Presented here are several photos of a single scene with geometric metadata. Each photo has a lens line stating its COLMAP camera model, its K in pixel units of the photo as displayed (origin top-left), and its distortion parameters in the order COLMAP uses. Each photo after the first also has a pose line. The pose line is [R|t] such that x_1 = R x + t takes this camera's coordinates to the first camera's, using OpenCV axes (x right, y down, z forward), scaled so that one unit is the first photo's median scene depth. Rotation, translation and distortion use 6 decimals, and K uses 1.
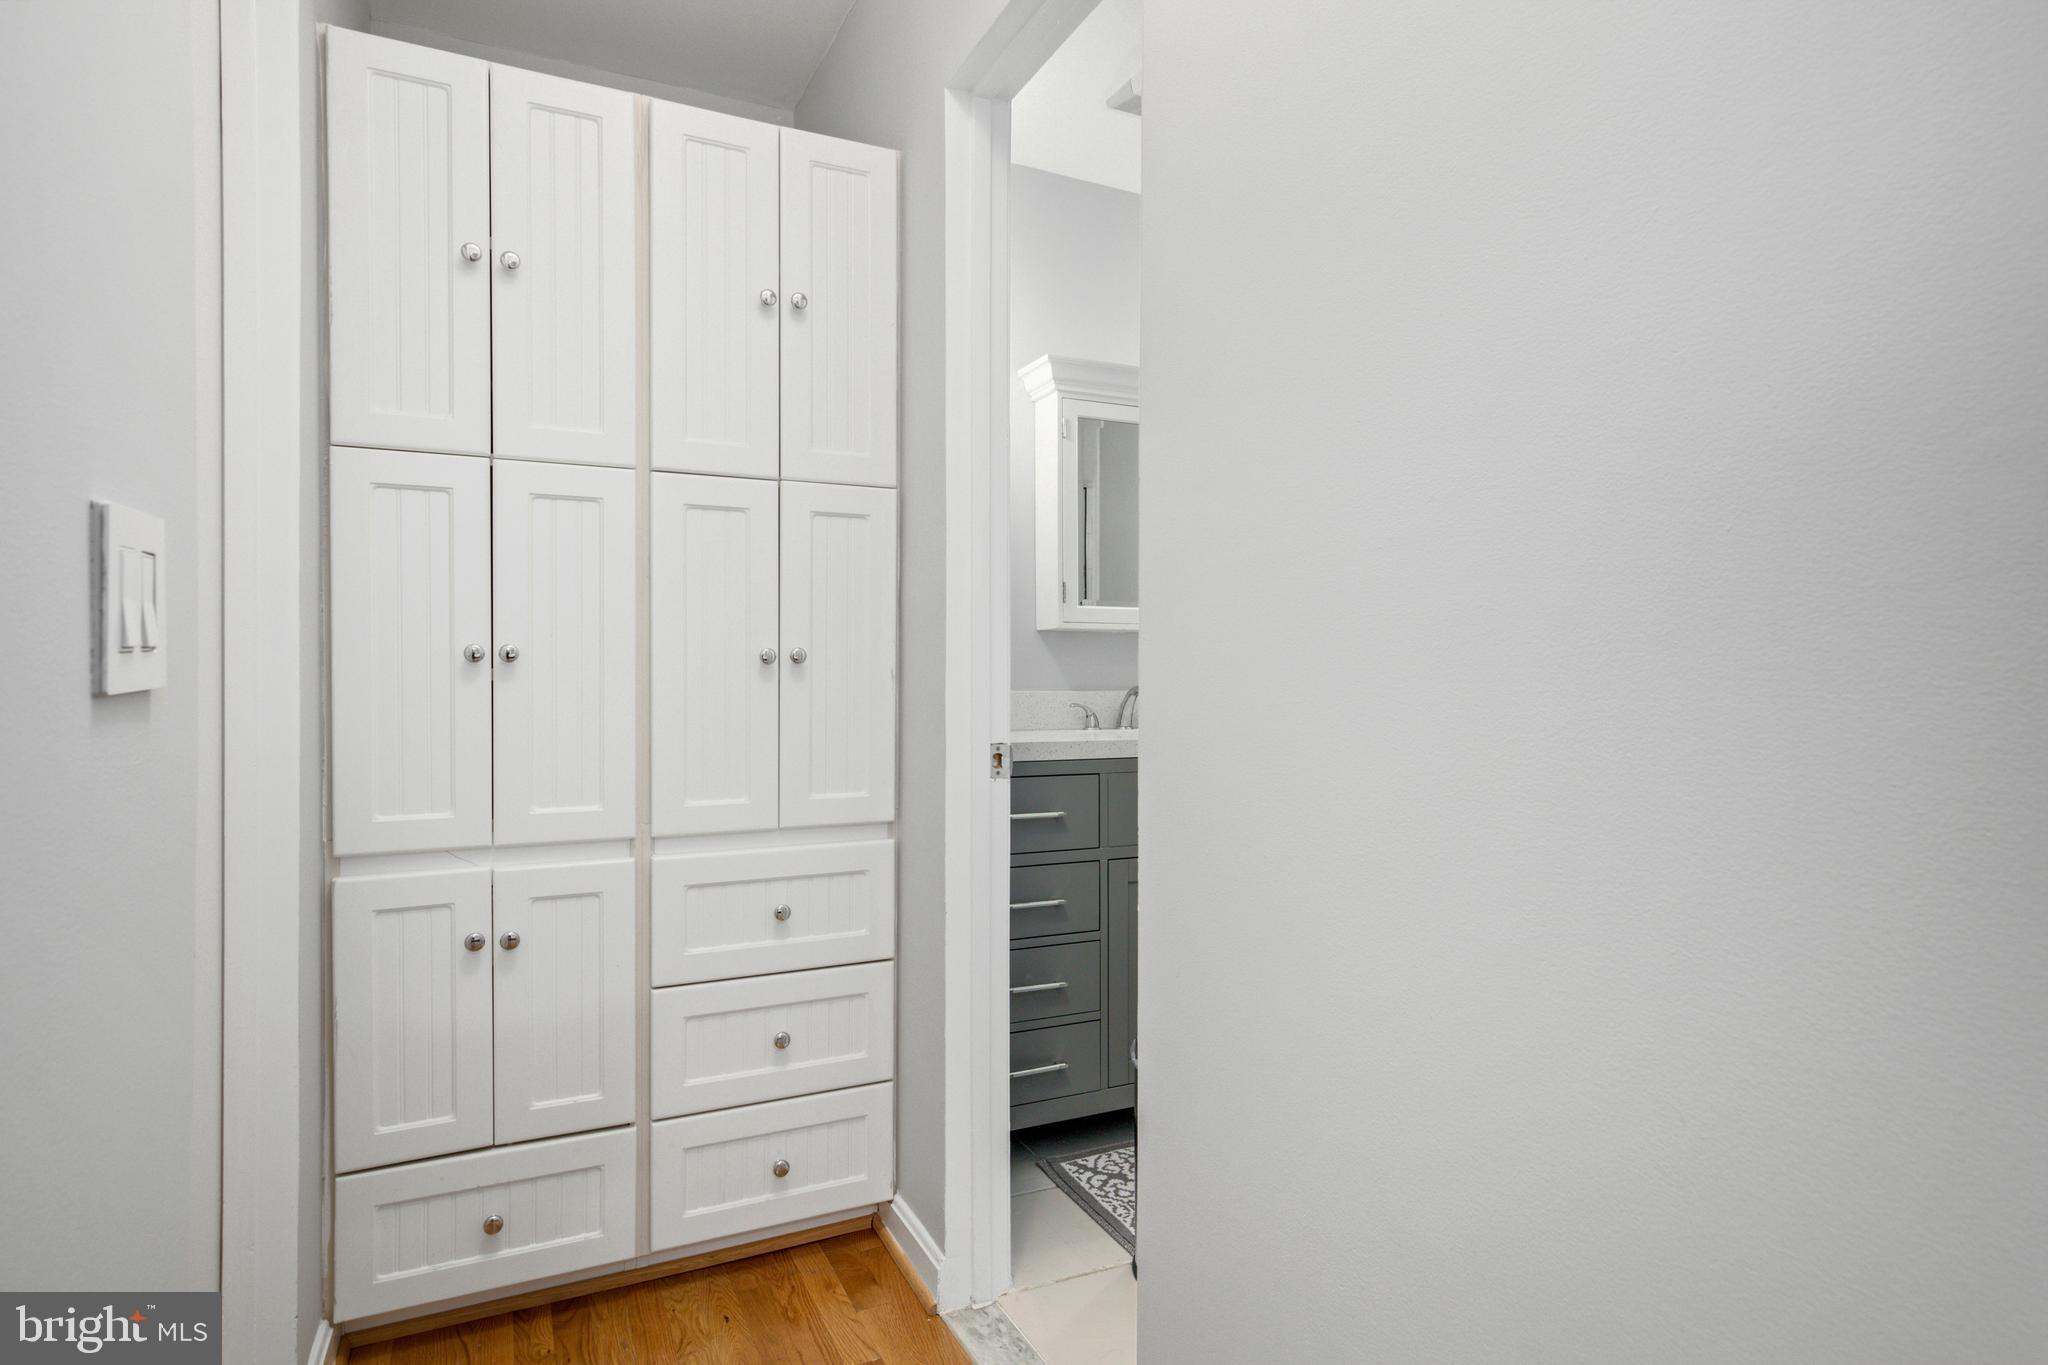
lens RADIAL K [[1090.3, 0, 1014.4], [0, 1090.3, 668.7], [0, 0, 1]] dist [0.008629, -0.000896]
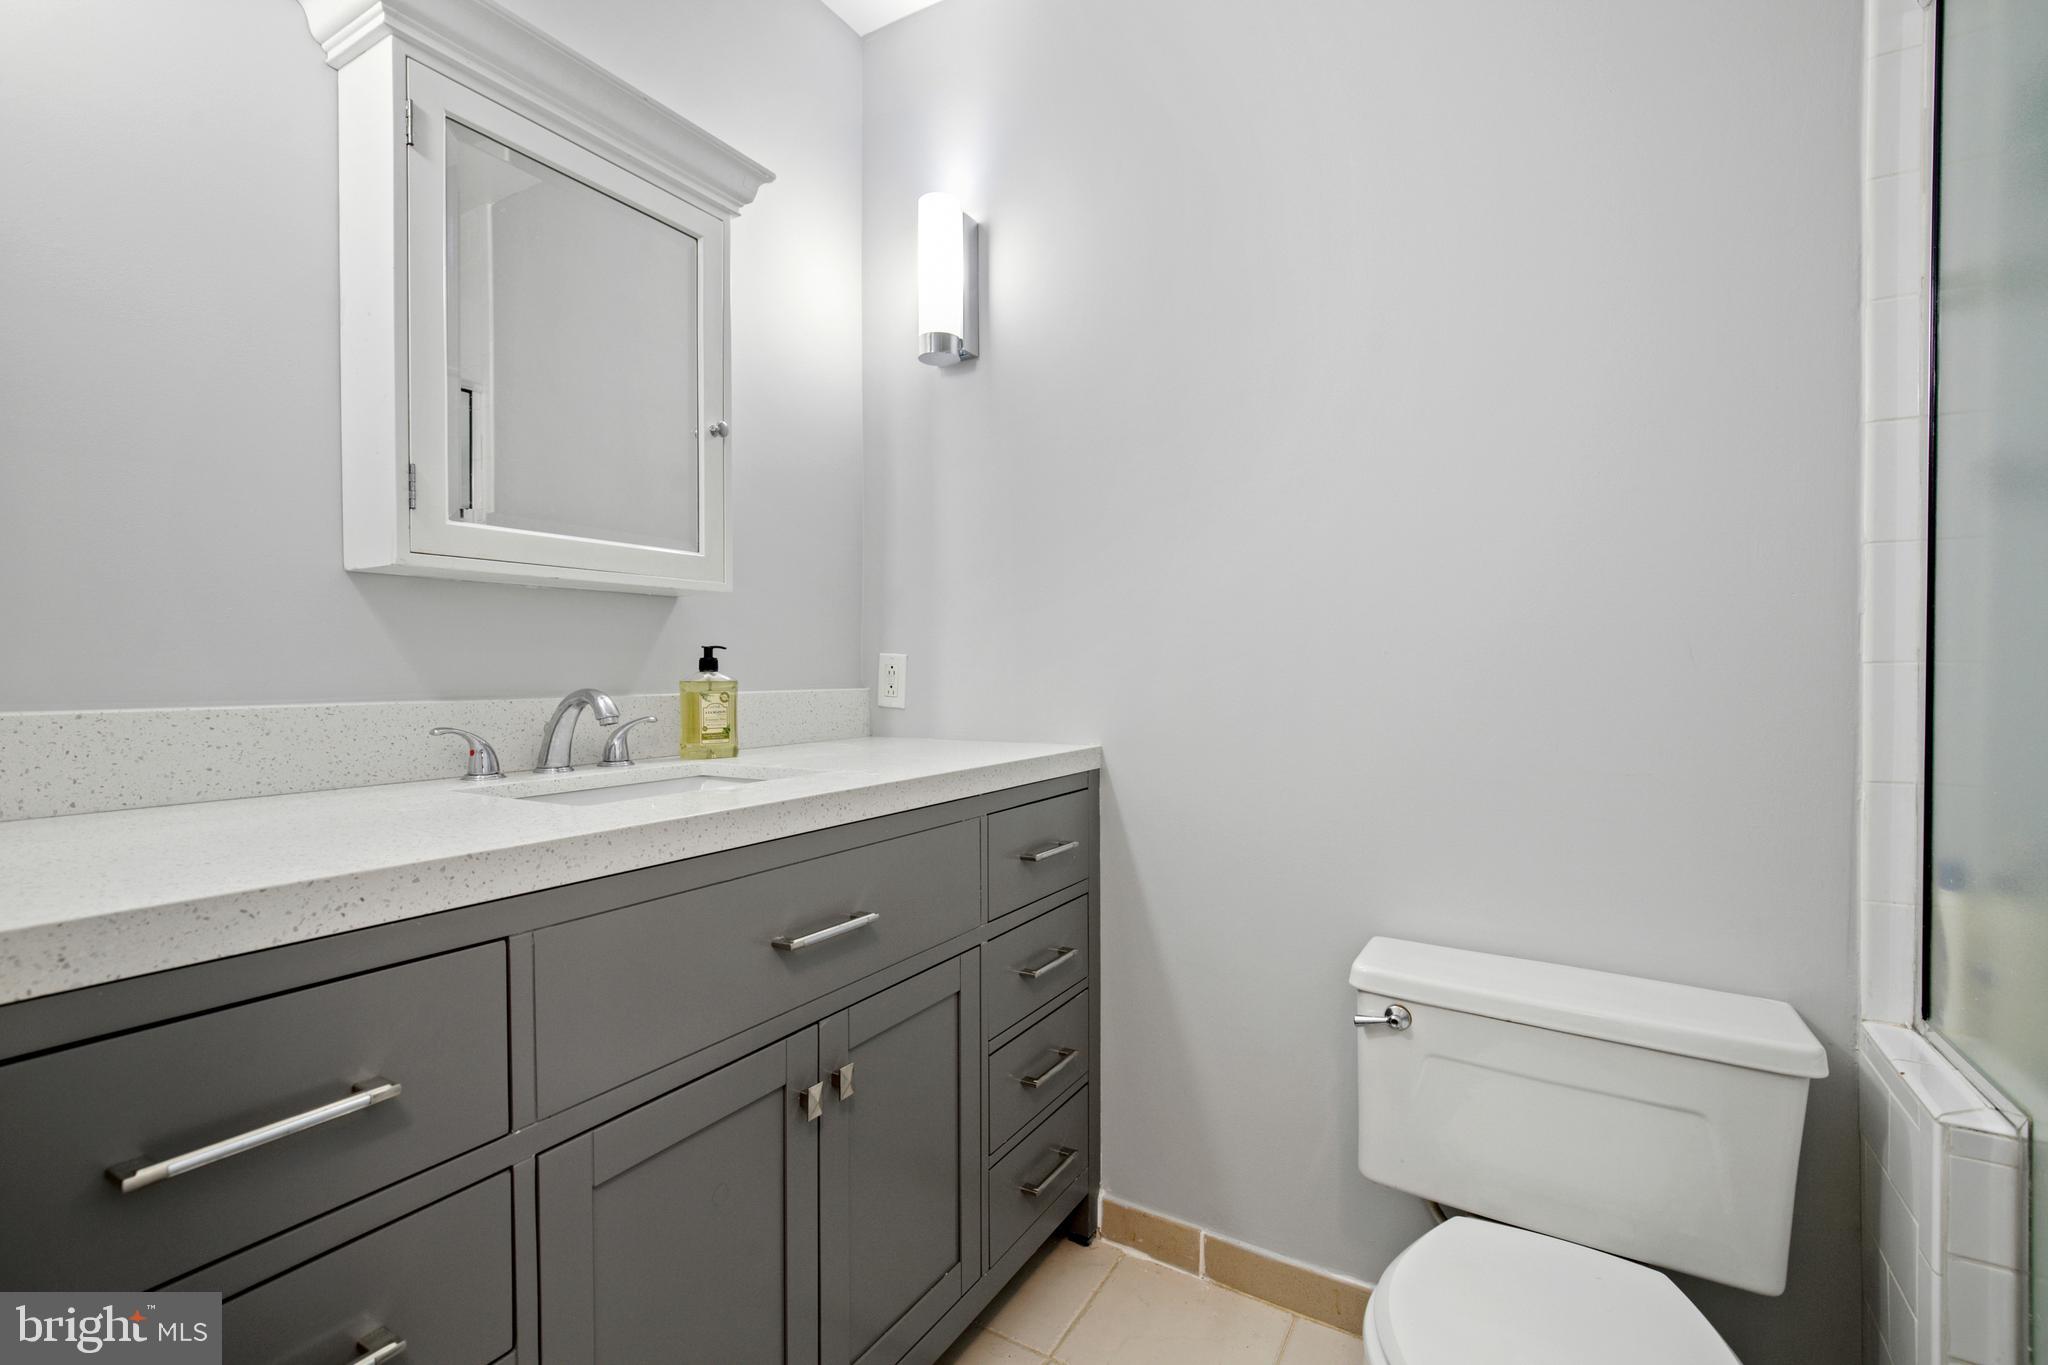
lens RADIAL K [[951.7, 0, 1013.6], [0, 951.7, 683.3], [0, 0, 1]] dist [-0.015340, 0.005551]
pose [[0.835991, -0.008258, 0.548681, 0.037322], [0.005821, 0.999964, 0.006182, 0.011828], [-0.548713, -0.001974, 0.836009, 0.519033]]
